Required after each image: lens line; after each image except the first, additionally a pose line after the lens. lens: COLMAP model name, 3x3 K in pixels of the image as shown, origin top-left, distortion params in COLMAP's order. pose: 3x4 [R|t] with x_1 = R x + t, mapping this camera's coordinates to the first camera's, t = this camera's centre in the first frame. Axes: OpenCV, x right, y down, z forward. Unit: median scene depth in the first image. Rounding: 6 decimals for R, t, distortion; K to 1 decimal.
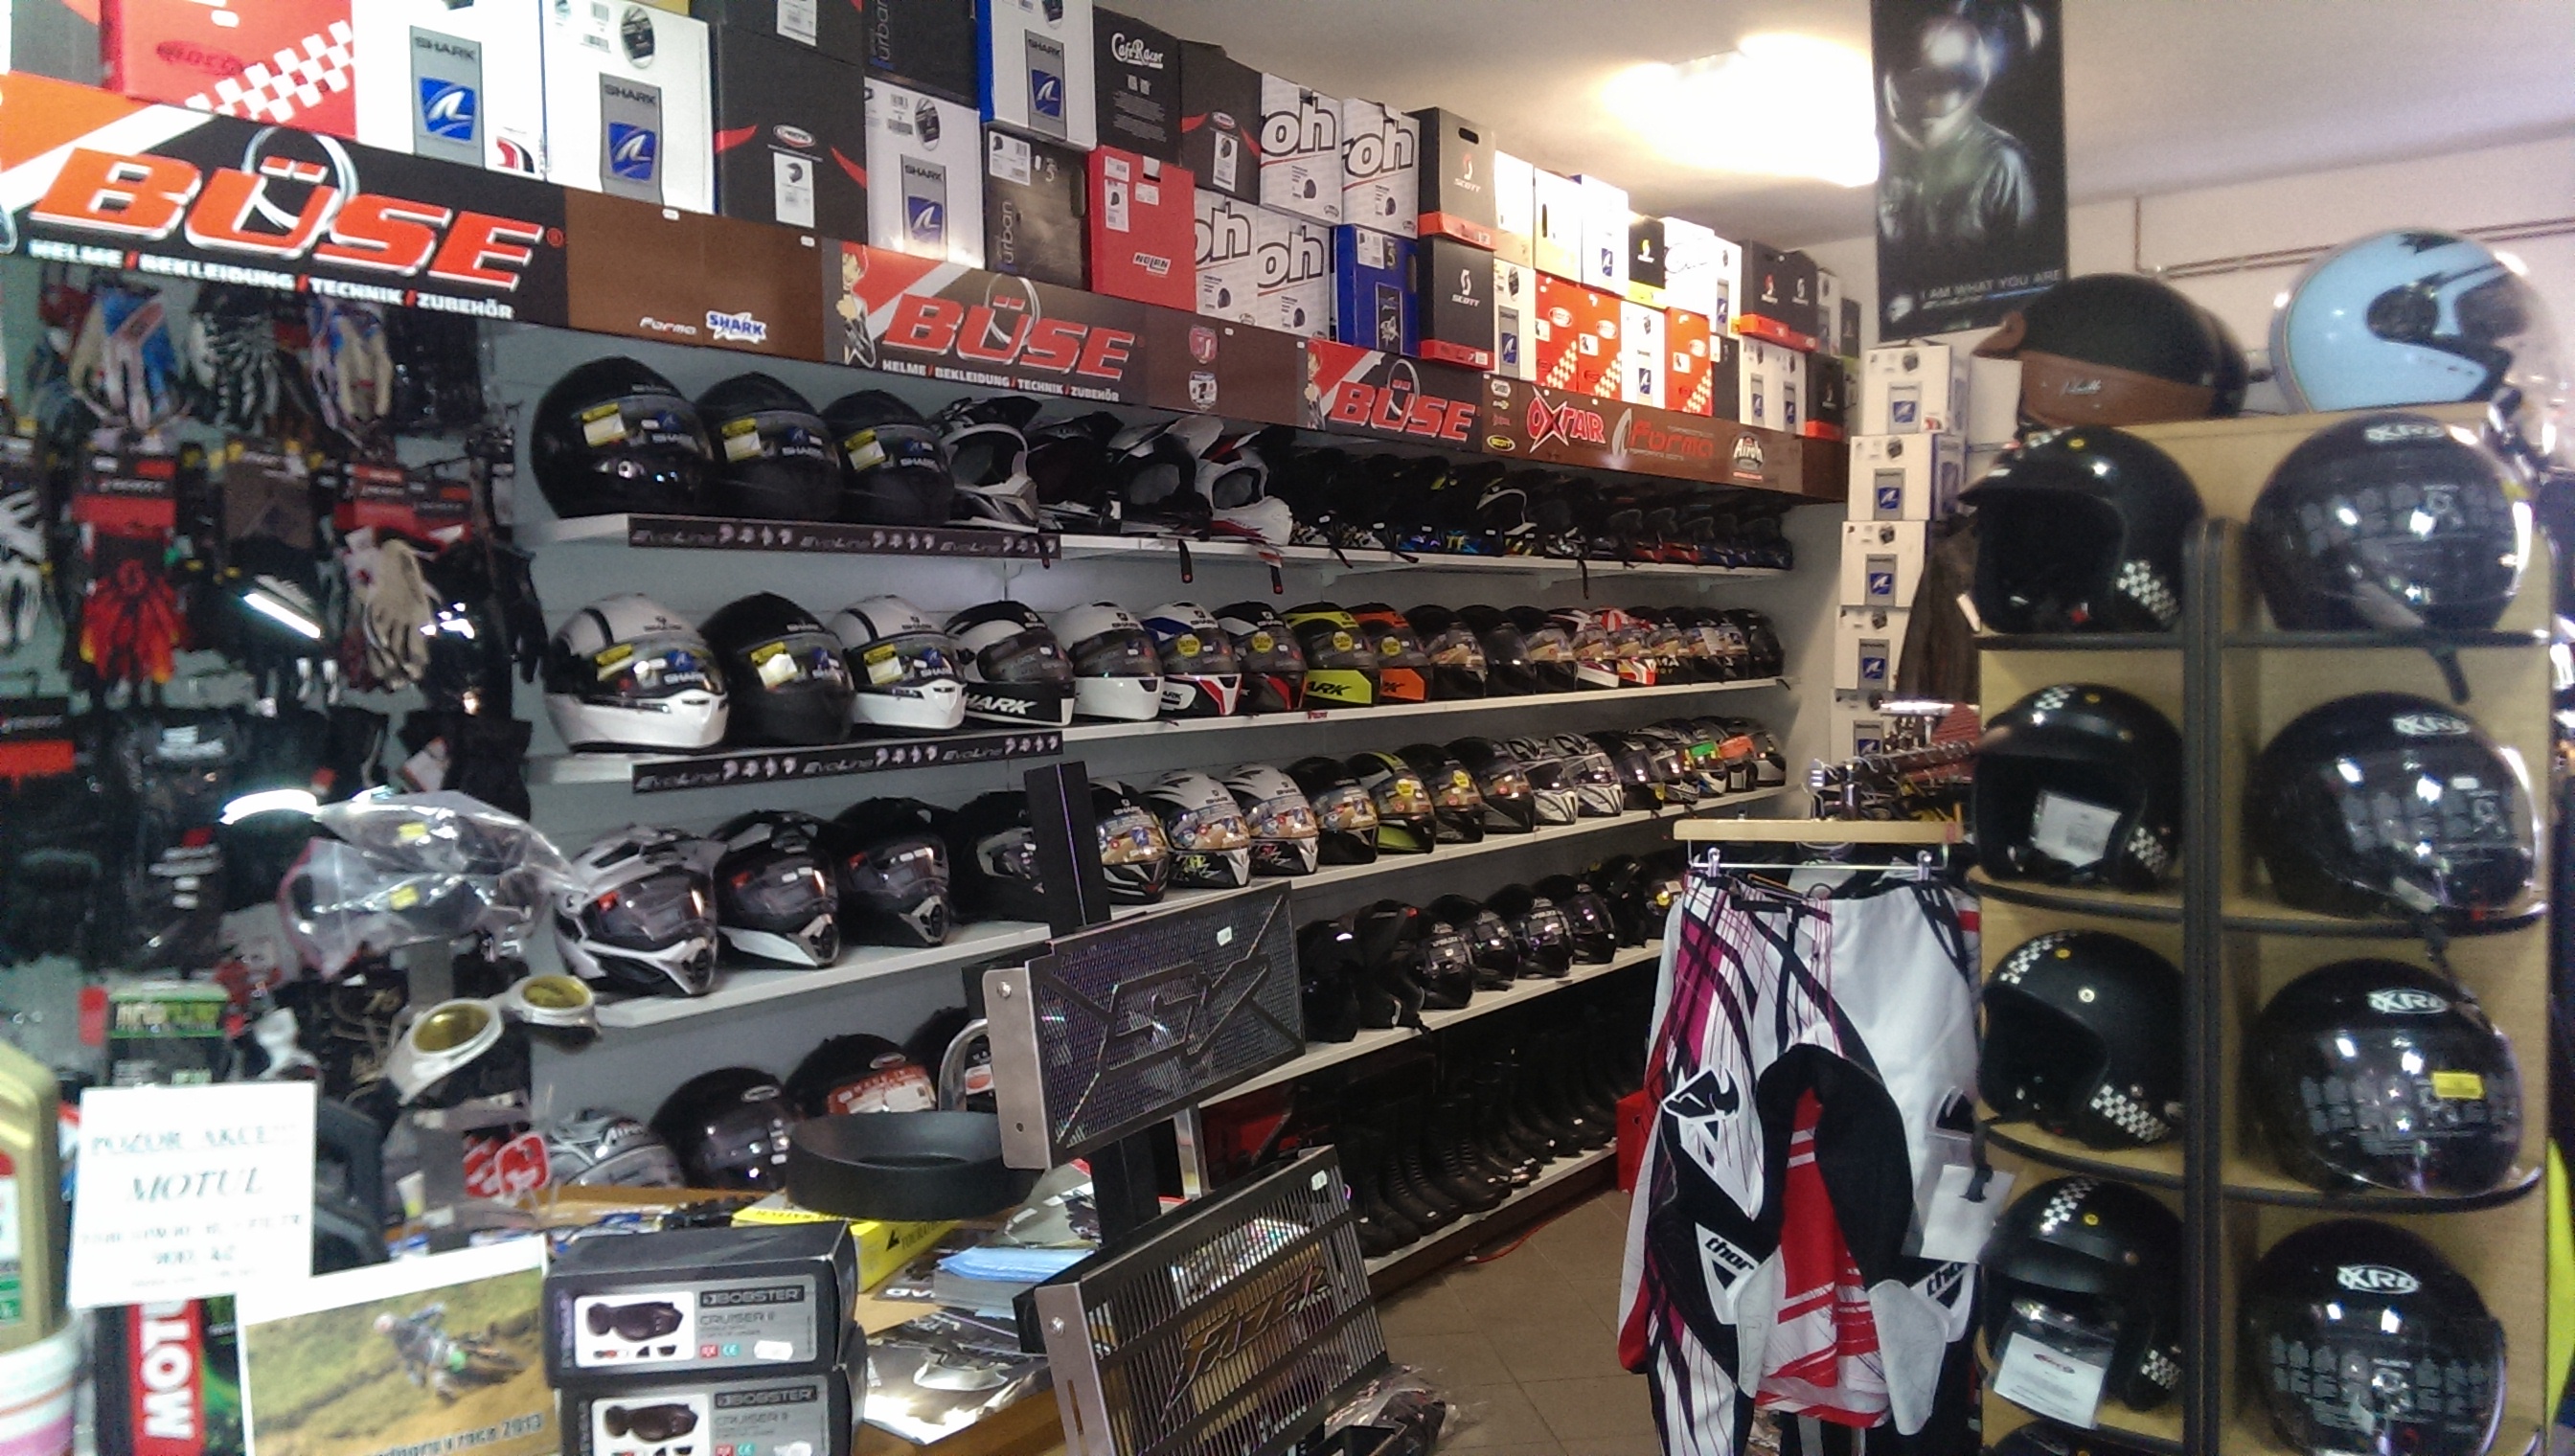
lens RADIAL K [[1847.5, 0, 1256.1], [0, 1847.5, 692.4], [0, 0, 1]] dist [0.110842, -0.173838]
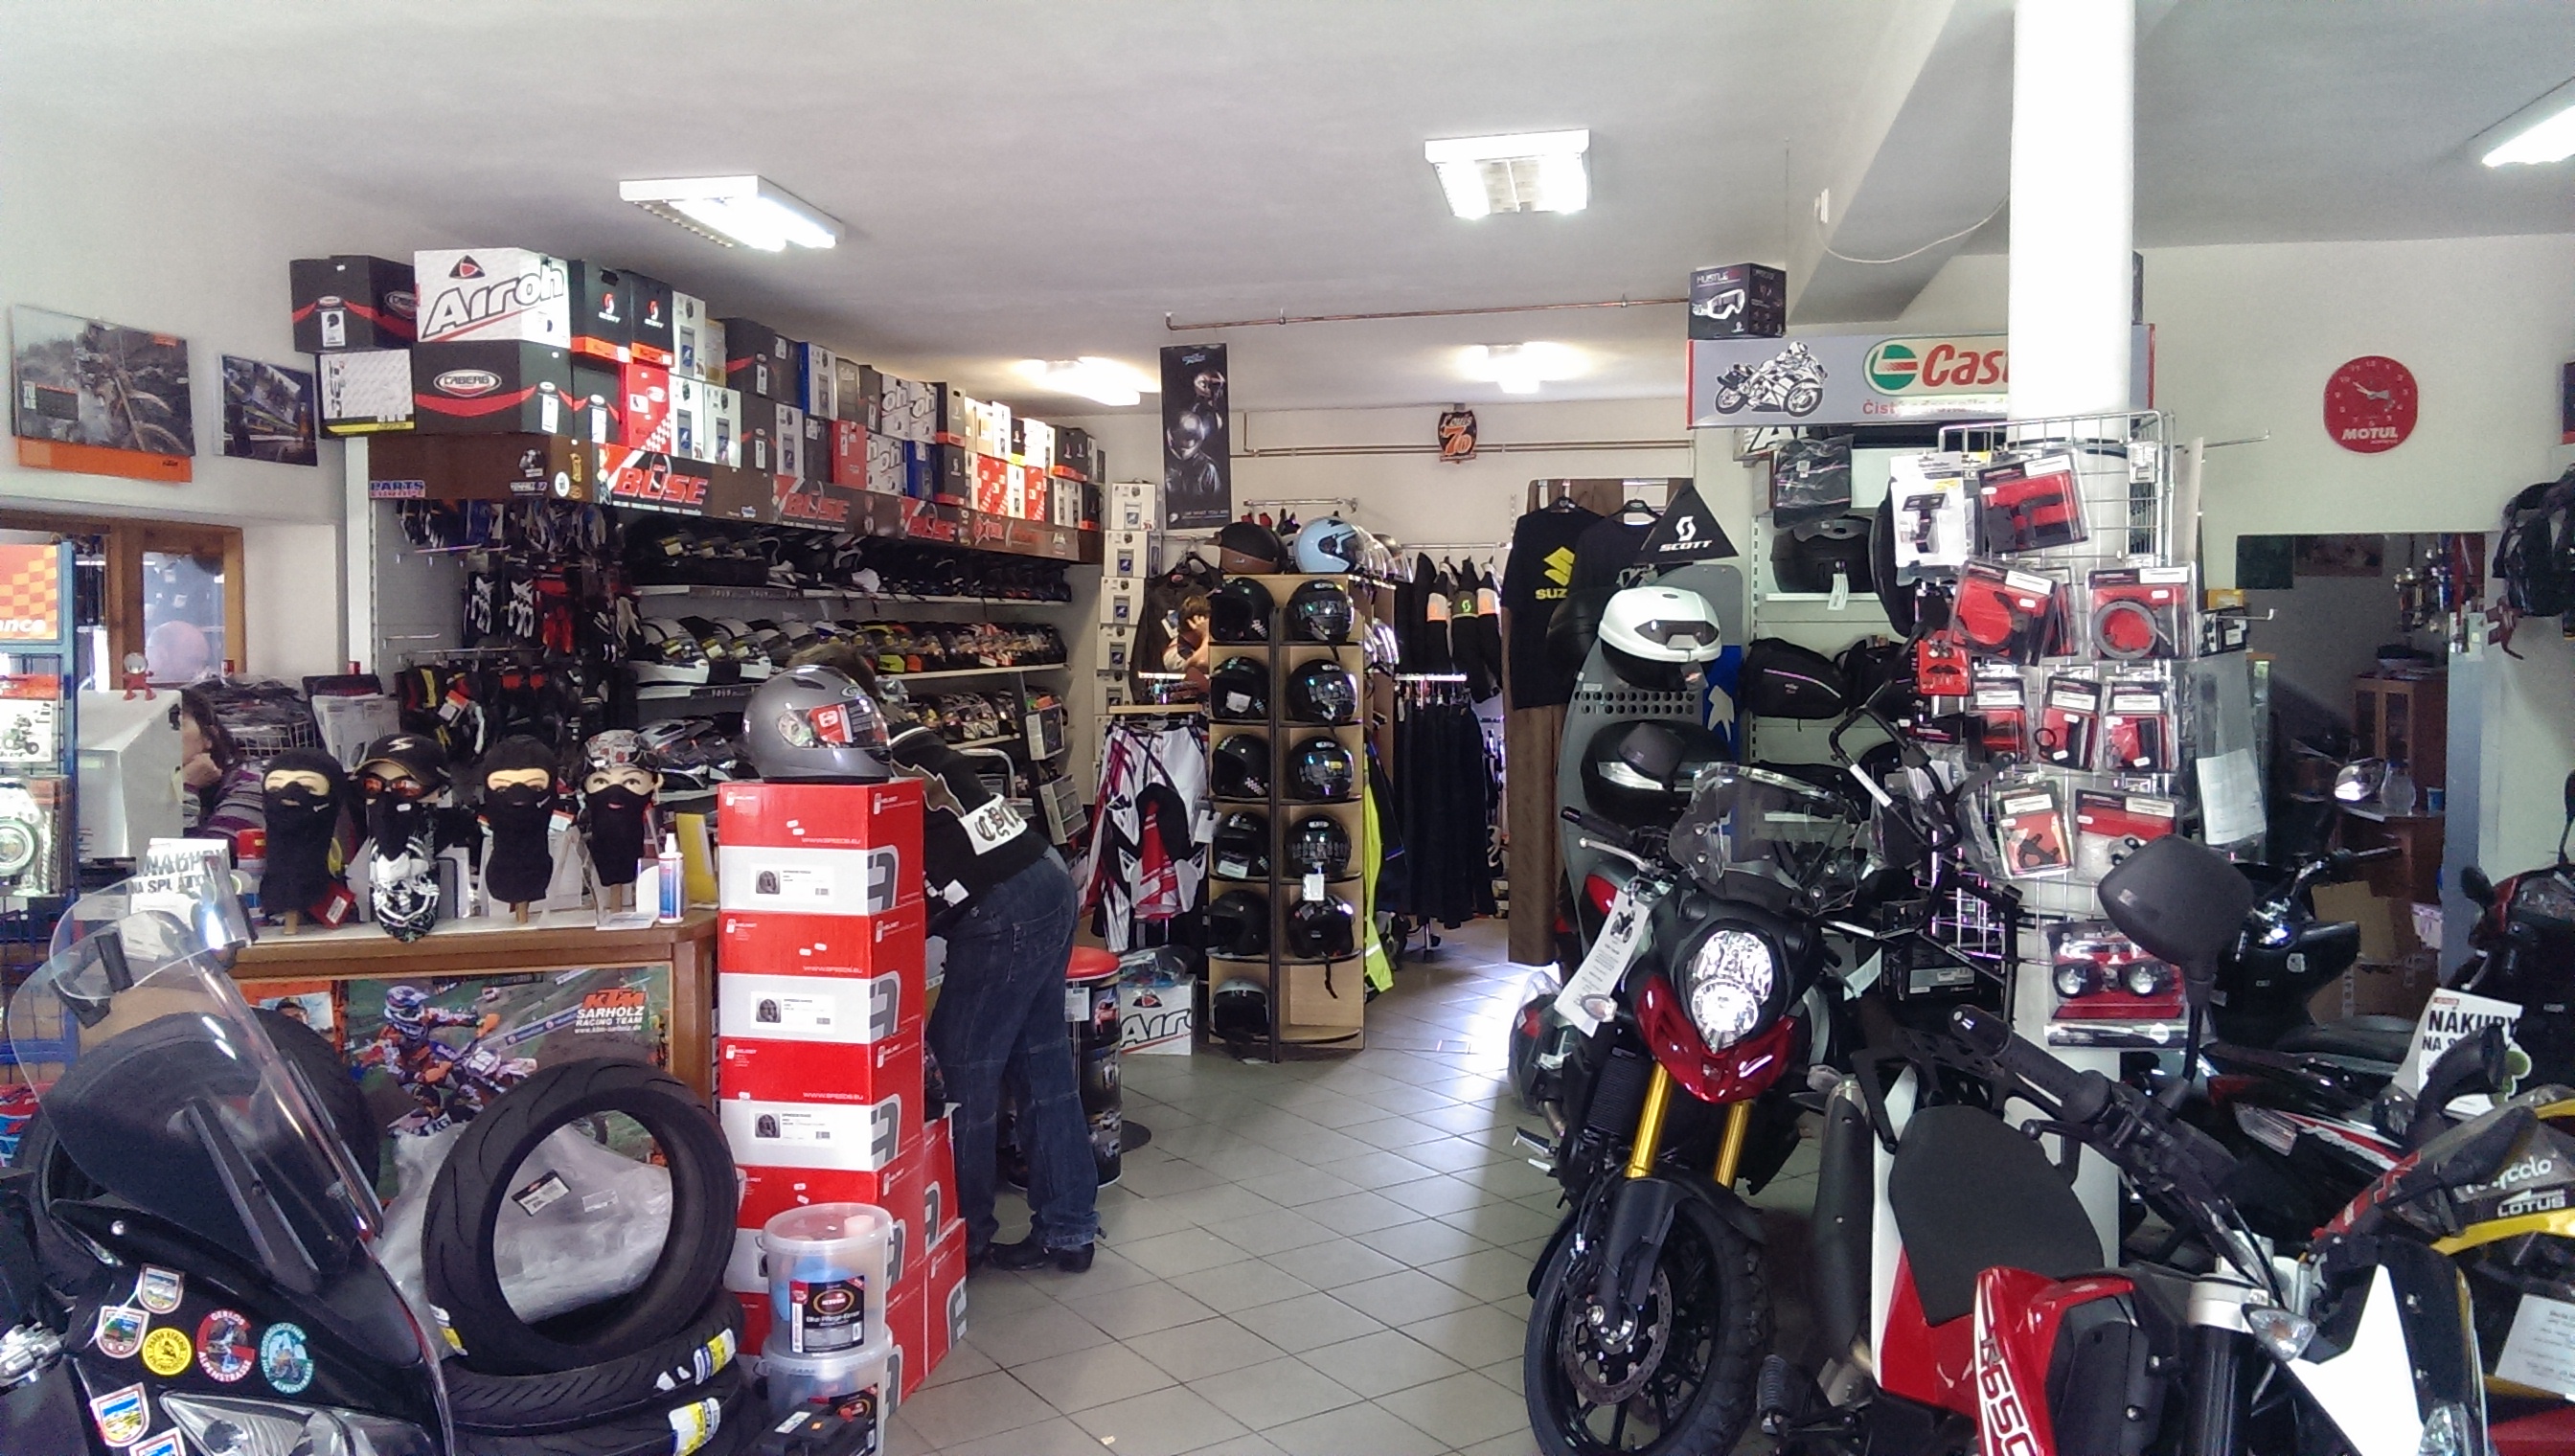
lens RADIAL K [[1847.5, 0, 1256.1], [0, 1847.5, 692.4], [0, 0, 1]] dist [0.110842, -0.173838]
pose [[0.898904, -0.003976, 0.438127, -0.541779], [0.004330, 0.999991, 0.000192, 0.033374], [-0.438124, 0.001725, 0.898913, -1.088529]]
